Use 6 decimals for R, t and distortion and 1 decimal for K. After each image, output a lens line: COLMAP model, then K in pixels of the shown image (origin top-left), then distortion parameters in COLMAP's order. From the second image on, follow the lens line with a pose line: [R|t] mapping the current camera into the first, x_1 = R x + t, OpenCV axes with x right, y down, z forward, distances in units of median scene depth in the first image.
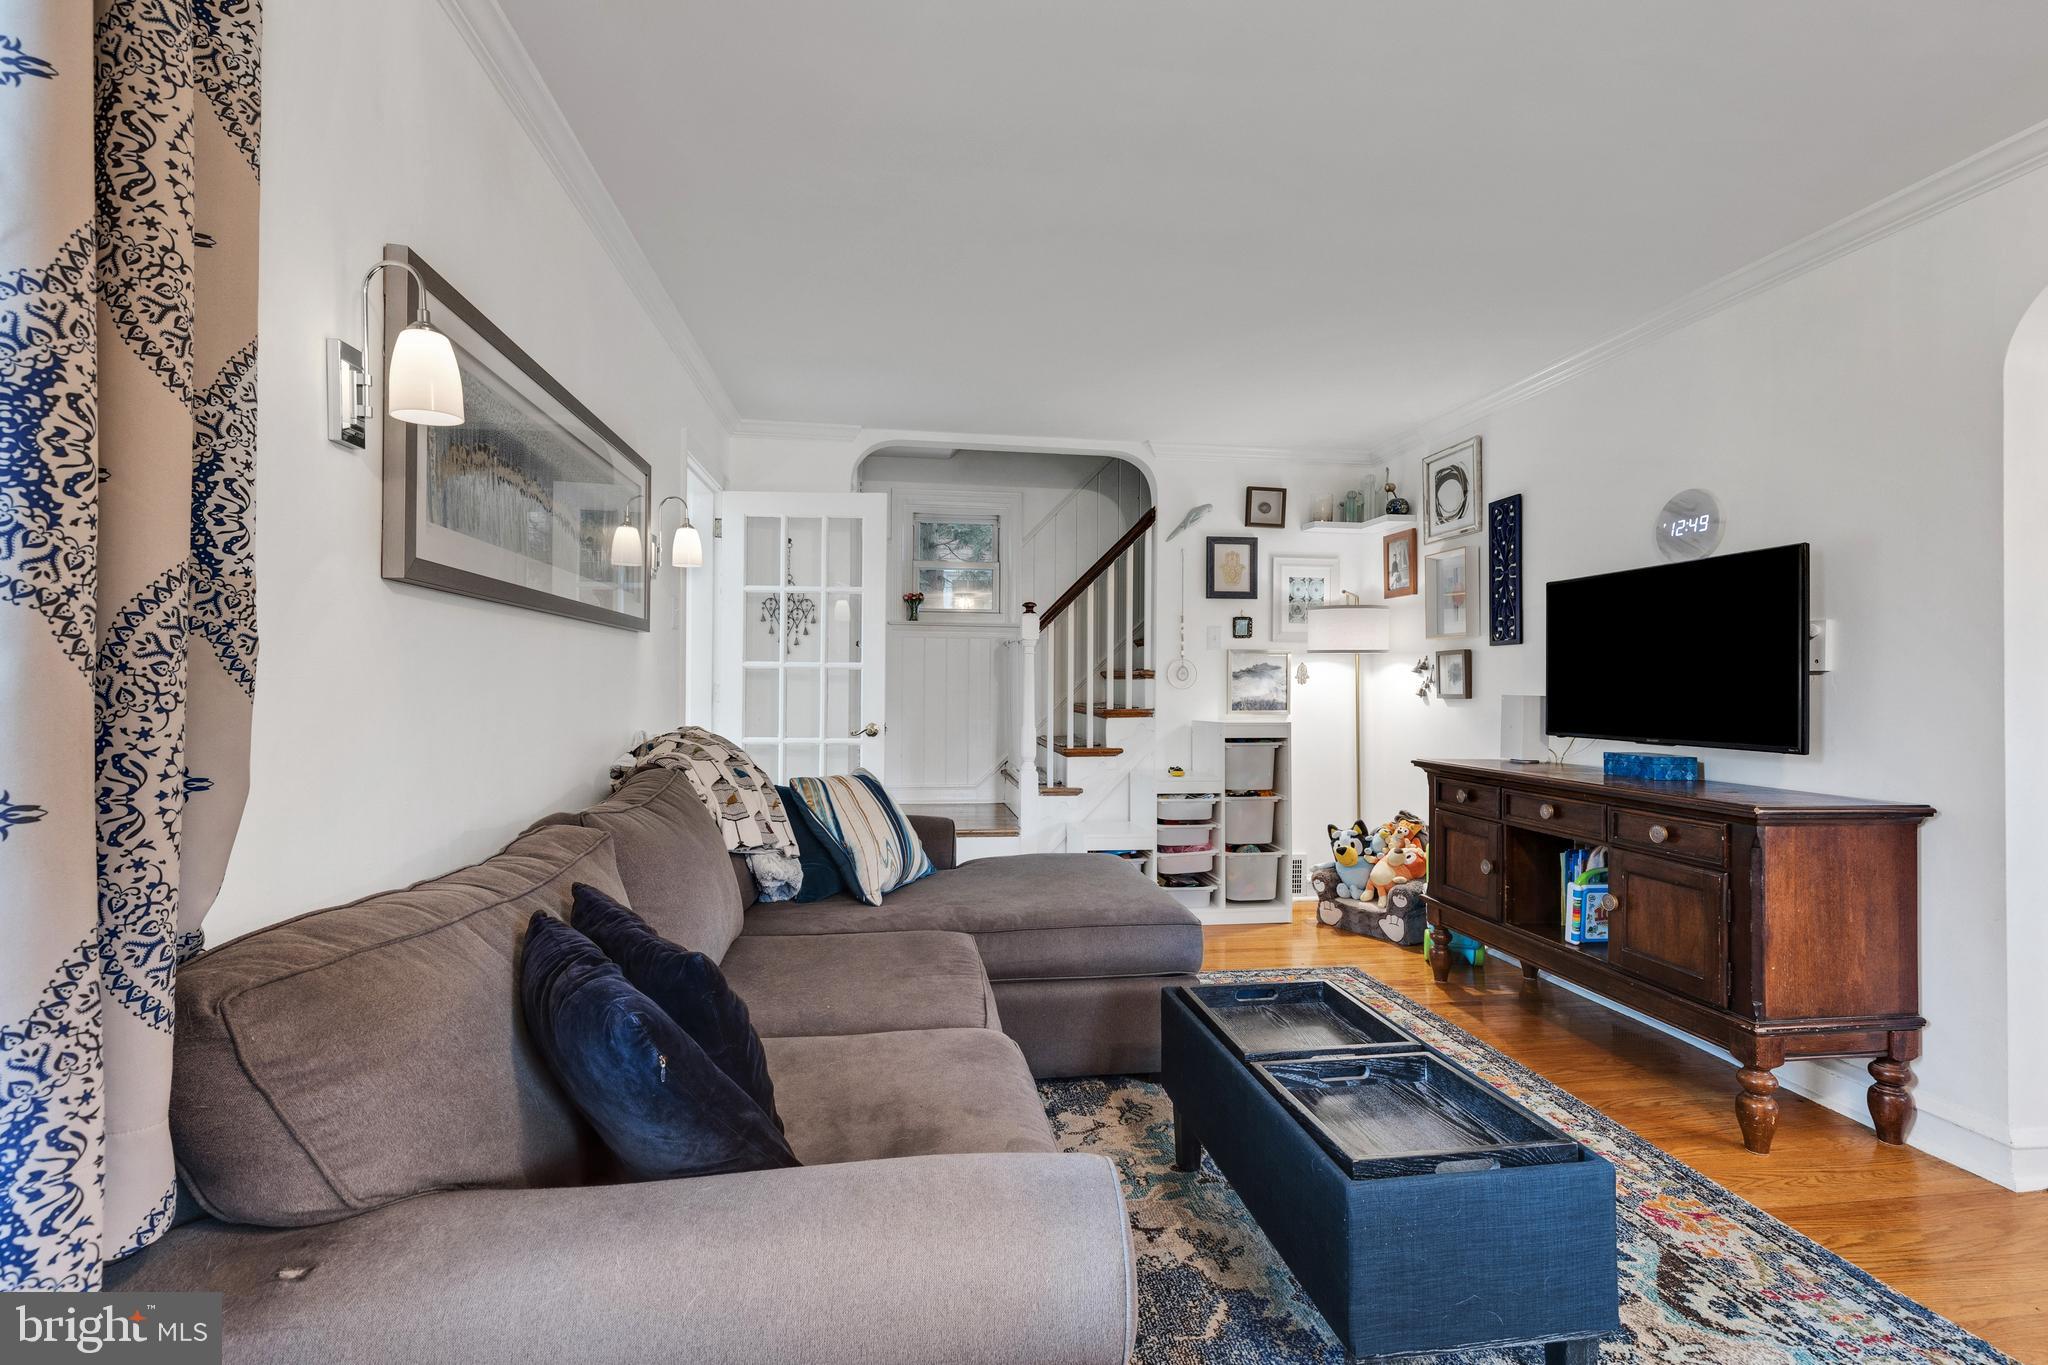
lens RADIAL K [[936.8, 0, 1025.8], [0, 936.8, 682.6], [0, 0, 1]] dist [0.001670, 0.000662]
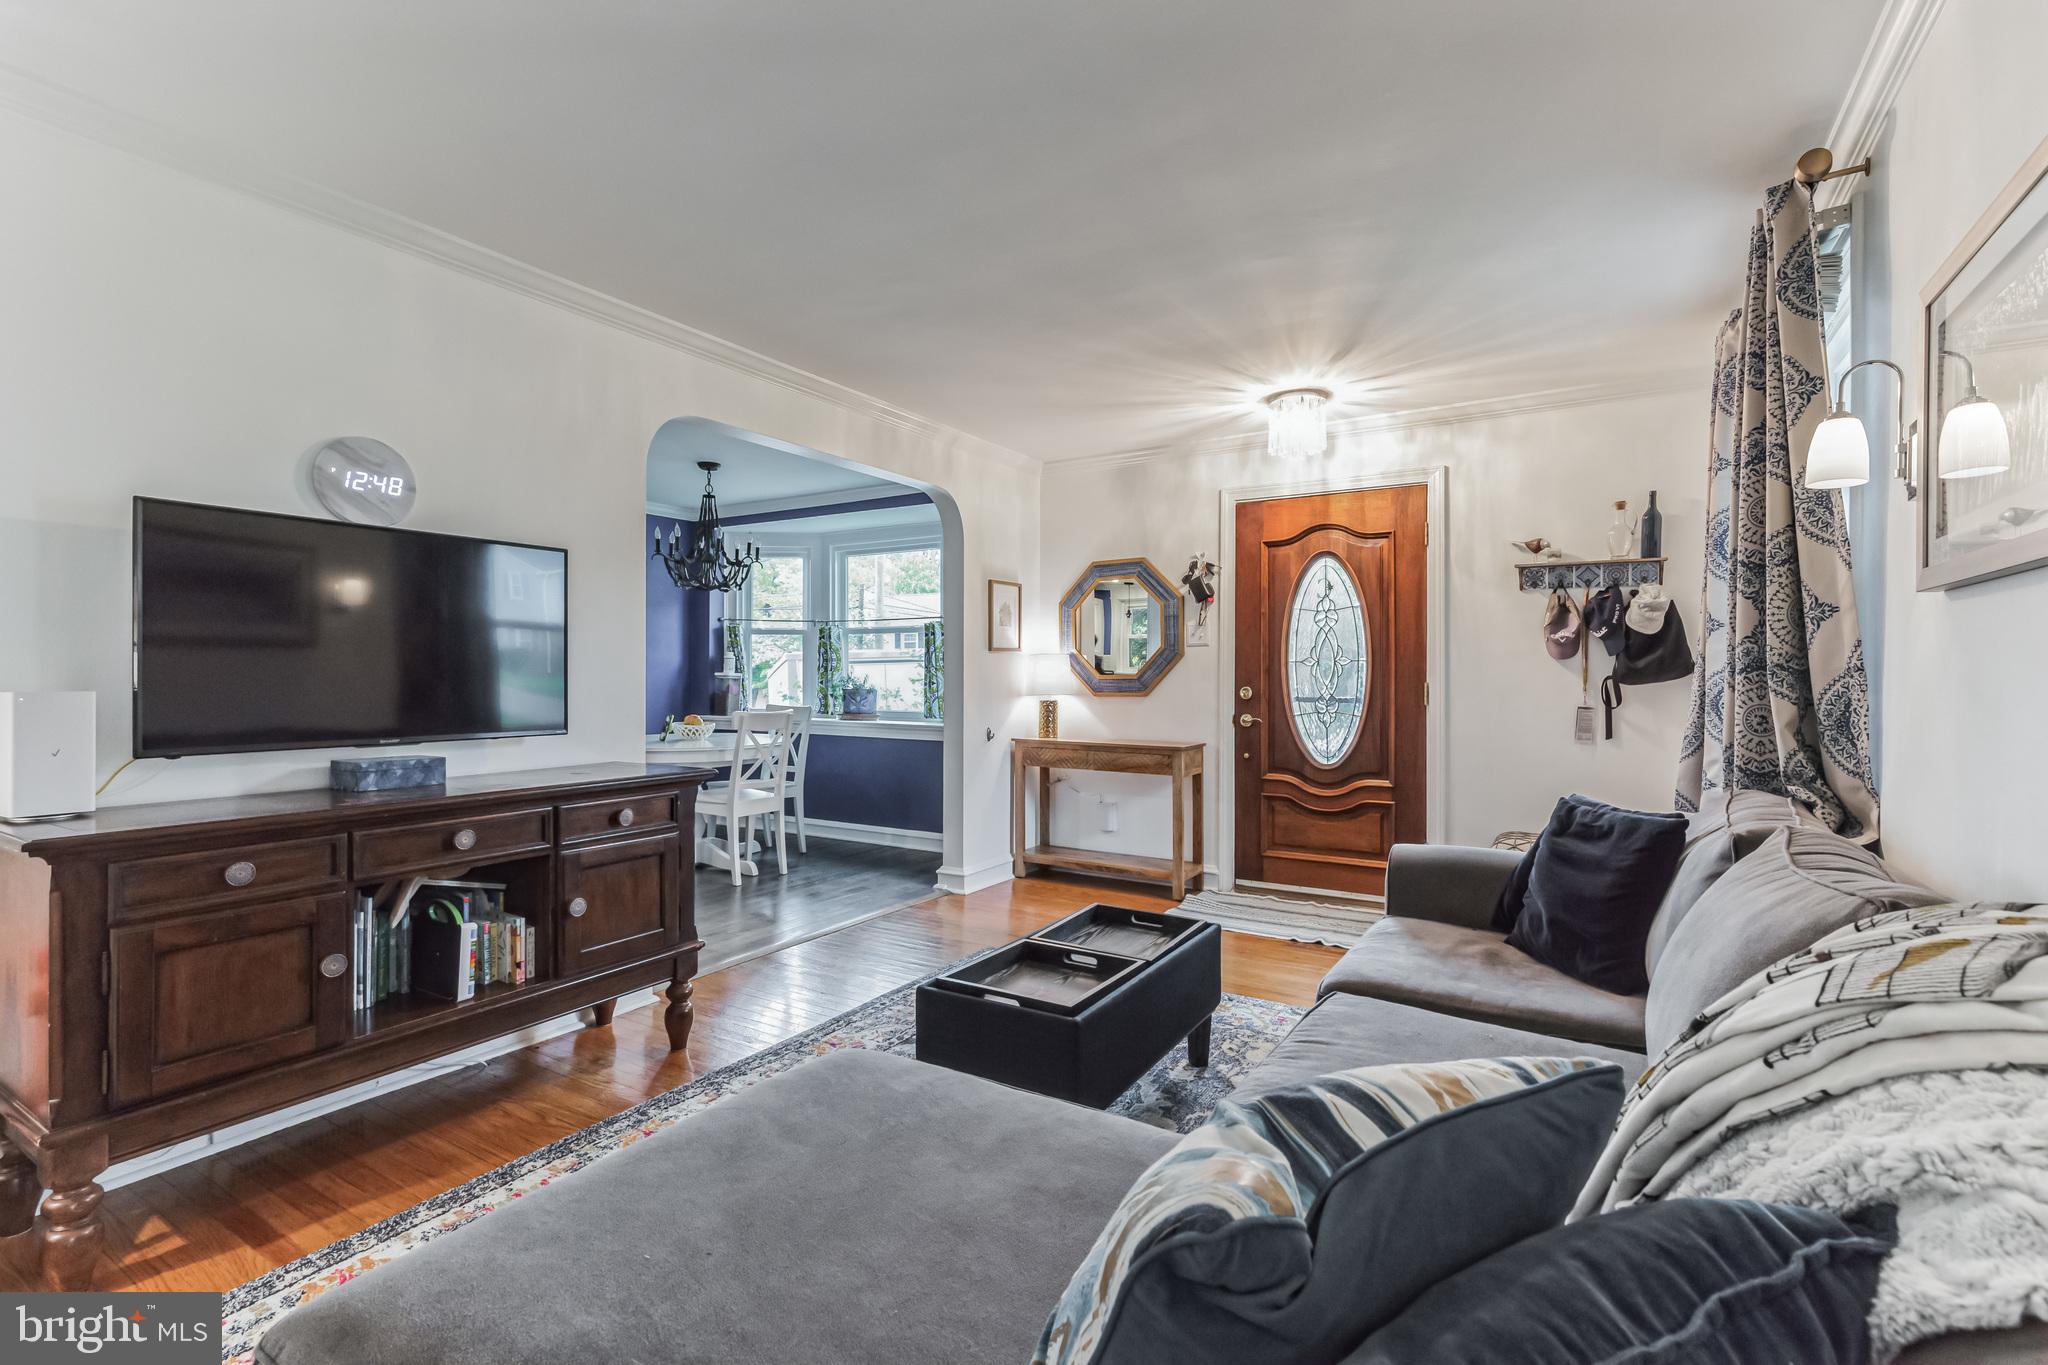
lens RADIAL K [[936.4, 0, 1030.7], [0, 936.4, 676.9], [0, 0, 1]] dist [0.000005, -0.002206]
pose [[-0.769209, -0.004523, 0.638982, -0.281077], [-0.002919, 0.999989, 0.003565, 0.001921], [-0.638991, 0.000877, -0.769214, 1.270166]]
